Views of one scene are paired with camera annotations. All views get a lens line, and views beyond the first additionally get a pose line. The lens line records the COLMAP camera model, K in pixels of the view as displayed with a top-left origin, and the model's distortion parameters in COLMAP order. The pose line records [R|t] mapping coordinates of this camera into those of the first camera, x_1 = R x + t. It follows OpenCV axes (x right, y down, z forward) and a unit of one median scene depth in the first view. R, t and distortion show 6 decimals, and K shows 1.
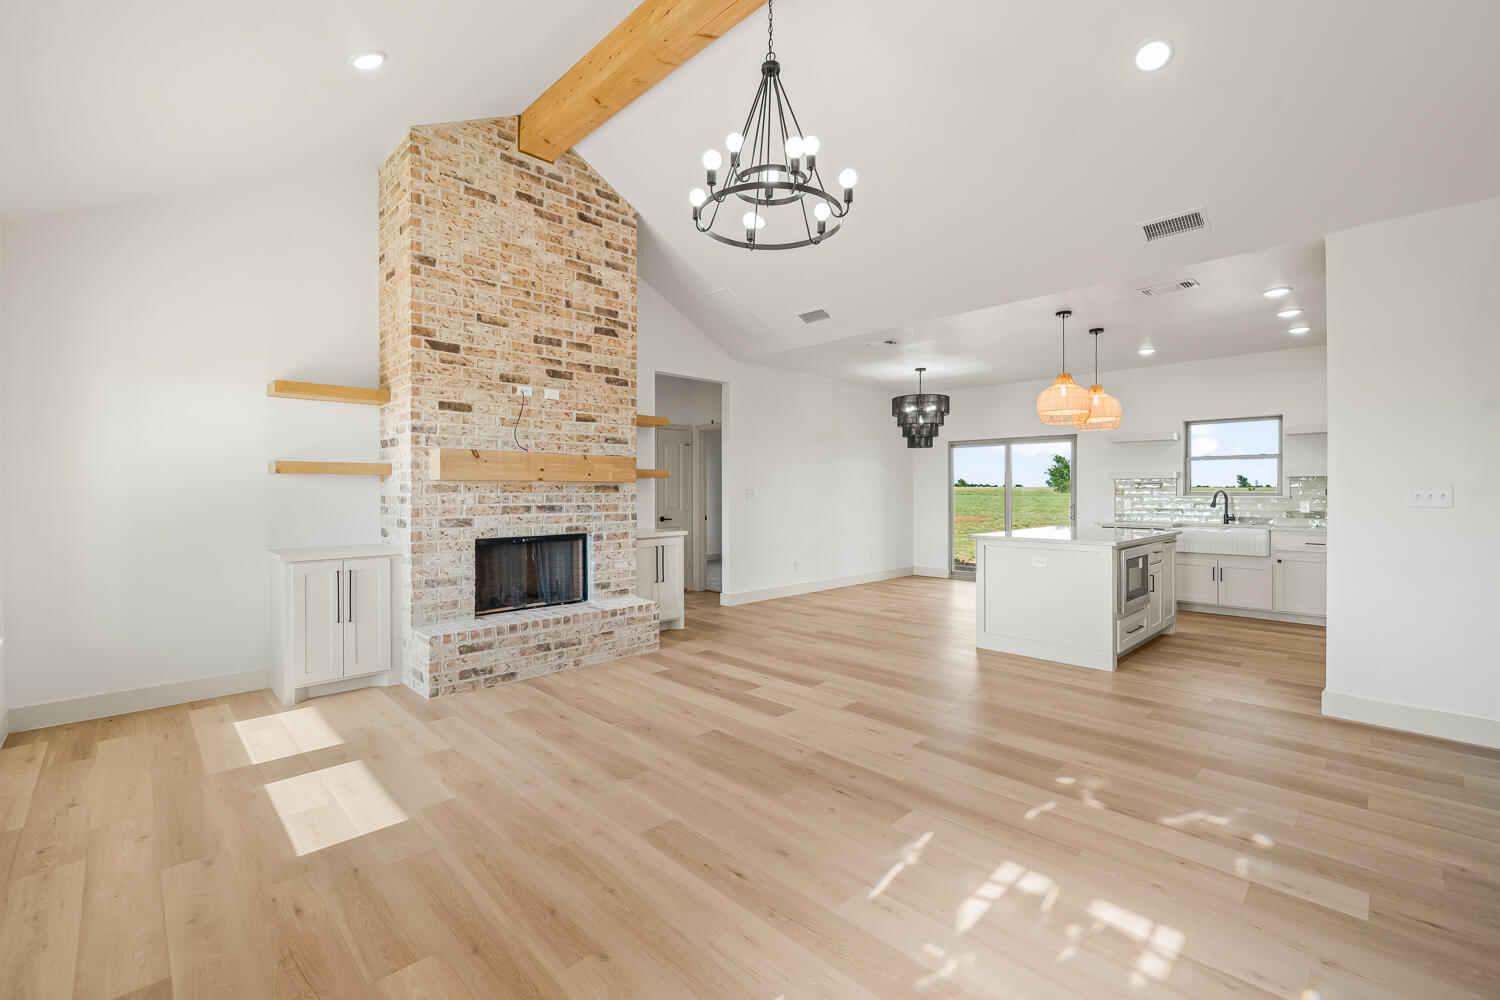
lens RADIAL K [[654.9, 0, 722.0], [0, 654.9, 493.7], [0, 0, 1]] dist [-0.000235, 0.000900]
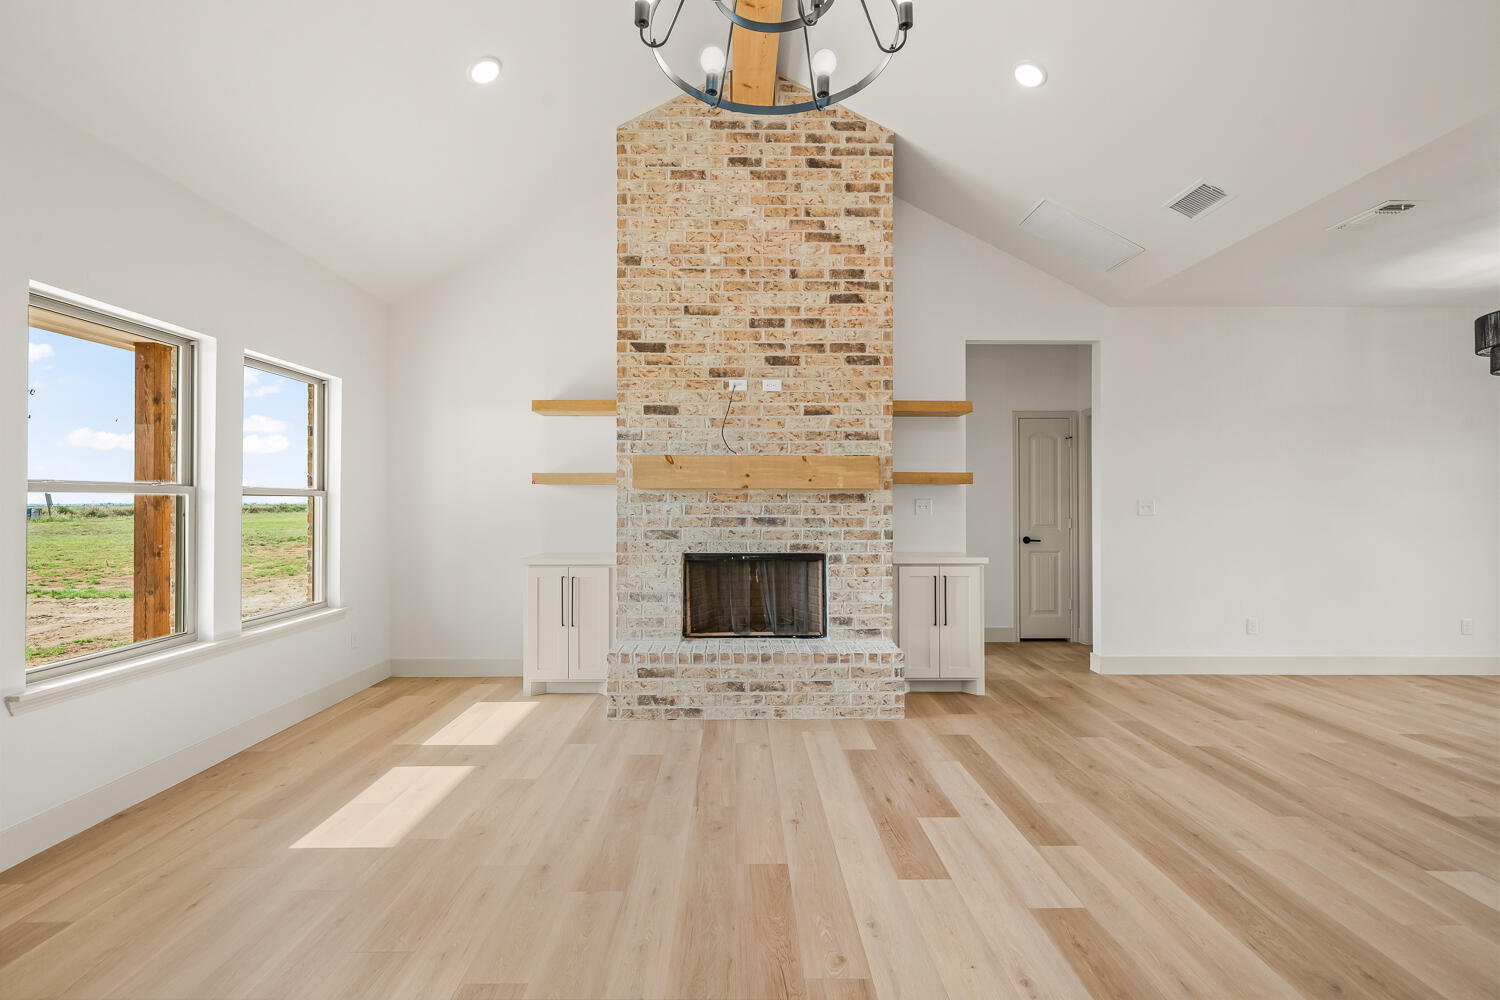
lens RADIAL K [[675.9, 0, 723.7], [0, 675.9, 499.6], [0, 0, 1]] dist [0.001531, 0.000267]
pose [[0.730430, -0.000505, -0.682988, 0.296518], [-0.005922, 0.999957, -0.007073, 0.000988], [0.682962, 0.009210, 0.730396, 0.337799]]
